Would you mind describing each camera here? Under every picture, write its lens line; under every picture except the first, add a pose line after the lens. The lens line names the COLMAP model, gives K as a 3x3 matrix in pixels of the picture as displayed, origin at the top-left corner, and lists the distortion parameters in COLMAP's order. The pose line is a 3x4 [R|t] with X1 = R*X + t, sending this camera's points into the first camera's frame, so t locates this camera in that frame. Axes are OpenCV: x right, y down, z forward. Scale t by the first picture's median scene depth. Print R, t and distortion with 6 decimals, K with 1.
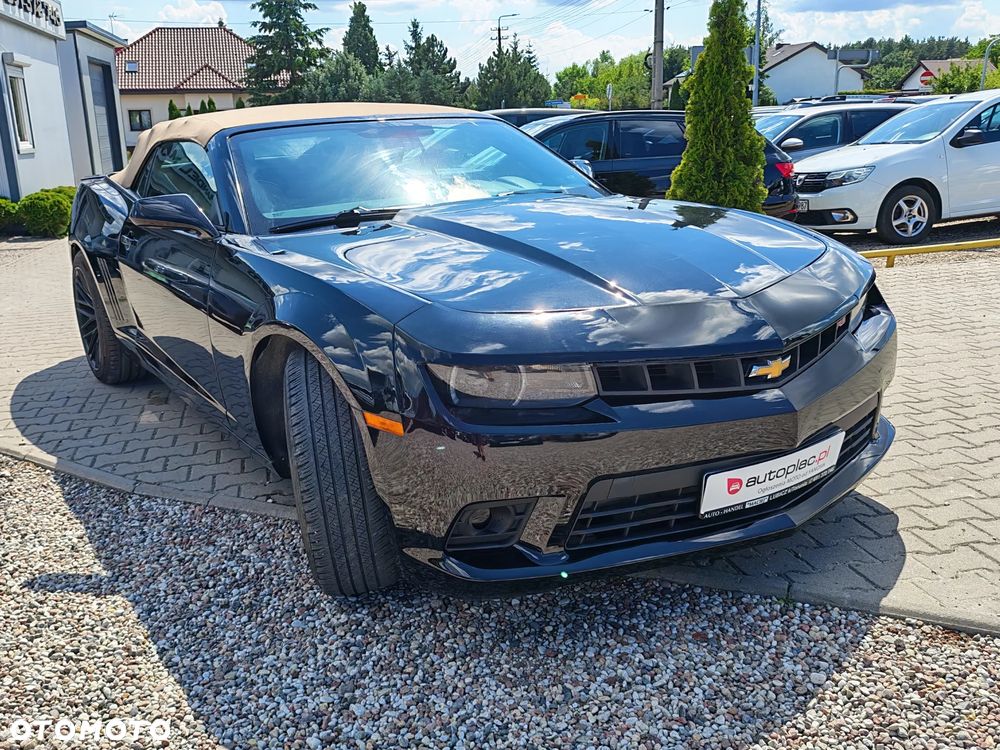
lens RADIAL K [[941.9, 0, 492.0], [0, 941.9, 370.2], [0, 0, 1]] dist [0.017759, 0.000000]
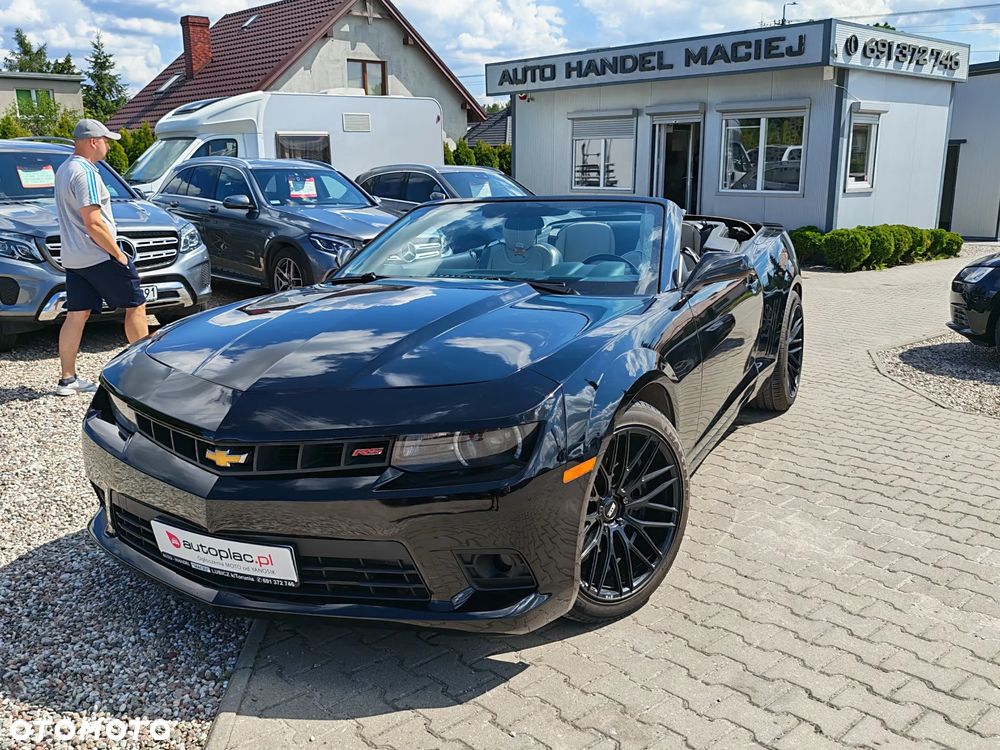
lens RADIAL K [[941.9, 0, 508.3], [0, 941.9, 357.1], [0, 0, 1]] dist [0.017759, 0.000000]
pose [[0.480911, 0.202055, -0.853169, 0.212844], [-0.231907, 0.967741, 0.098469, -0.046812], [0.845543, 0.150501, 0.512256, 0.107124]]
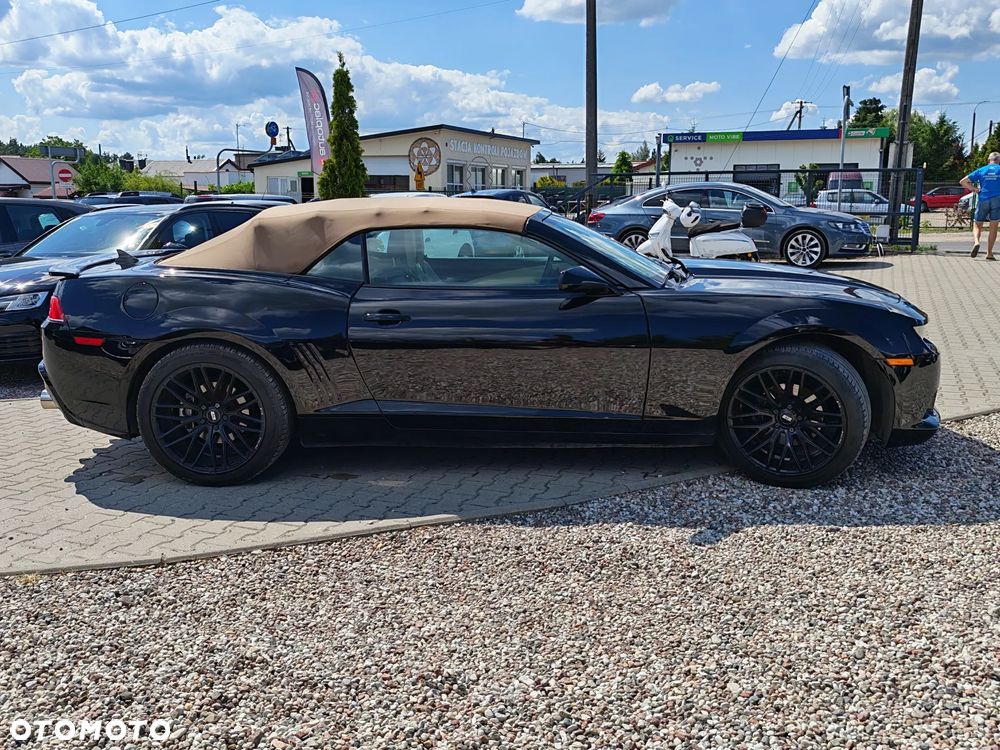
lens RADIAL K [[941.9, 0, 497.9], [0, 941.9, 383.7], [0, 0, 1]] dist [0.017759, 0.000000]
pose [[0.580330, -0.136728, 0.802822, -0.314271], [0.202136, 0.979140, 0.020640, -0.015733], [-0.788897, 0.150301, 0.595862, 0.070167]]
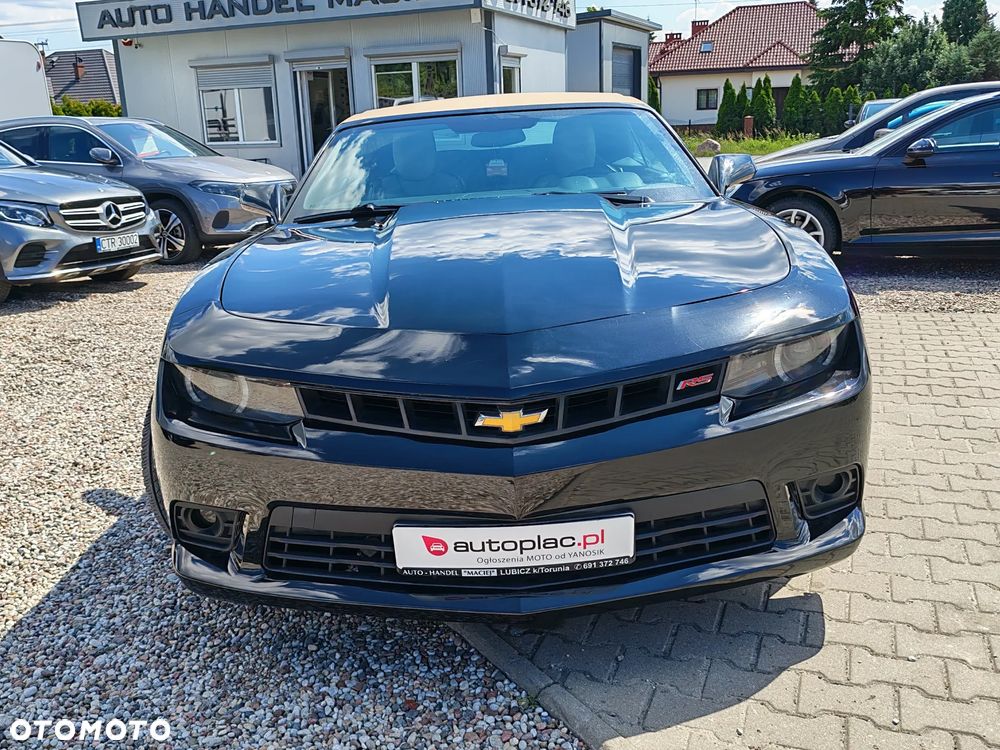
lens RADIAL K [[941.9, 0, 492.5], [0, 941.9, 365.8], [0, 0, 1]] dist [0.017759, 0.000000]
pose [[0.827581, 0.138579, -0.543971, 0.112285], [-0.128143, 0.990100, 0.057280, -0.014695], [0.546524, 0.022303, 0.837147, 0.045096]]
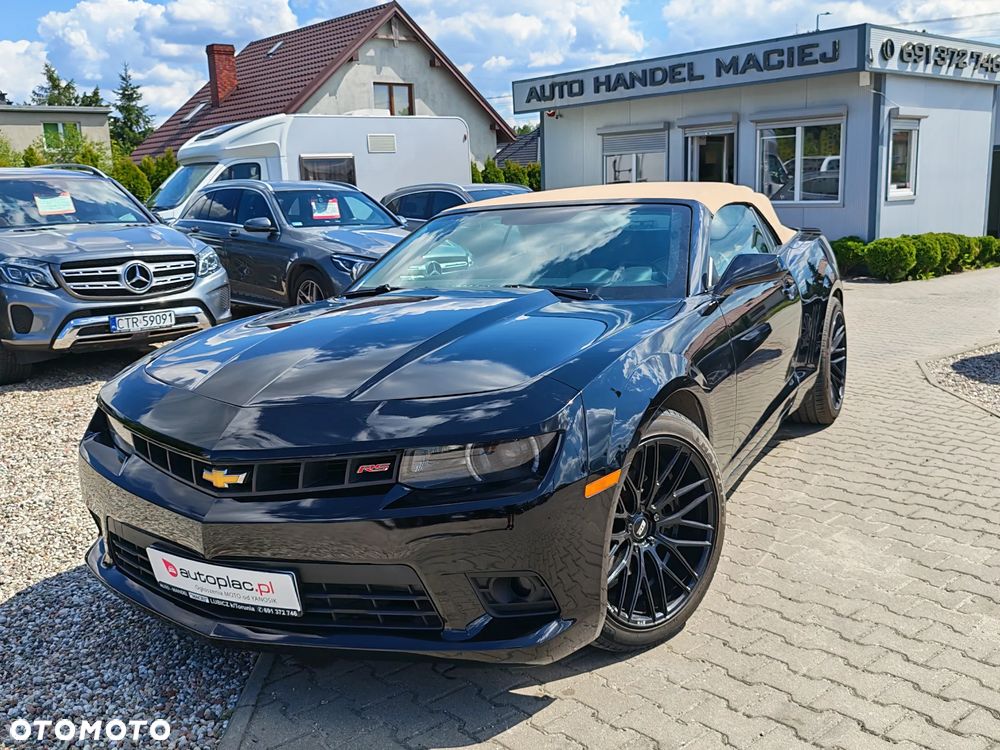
lens RADIAL K [[964.9, 0, 522.6], [0, 964.9, 343.4], [0, 0, 1]] dist [0.017674, 0.000000]
pose [[0.464238, 0.155670, -0.871923, 0.208692], [-0.207889, 0.976084, 0.063581, -0.043635], [0.860967, 0.151746, 0.485498, 0.114852]]
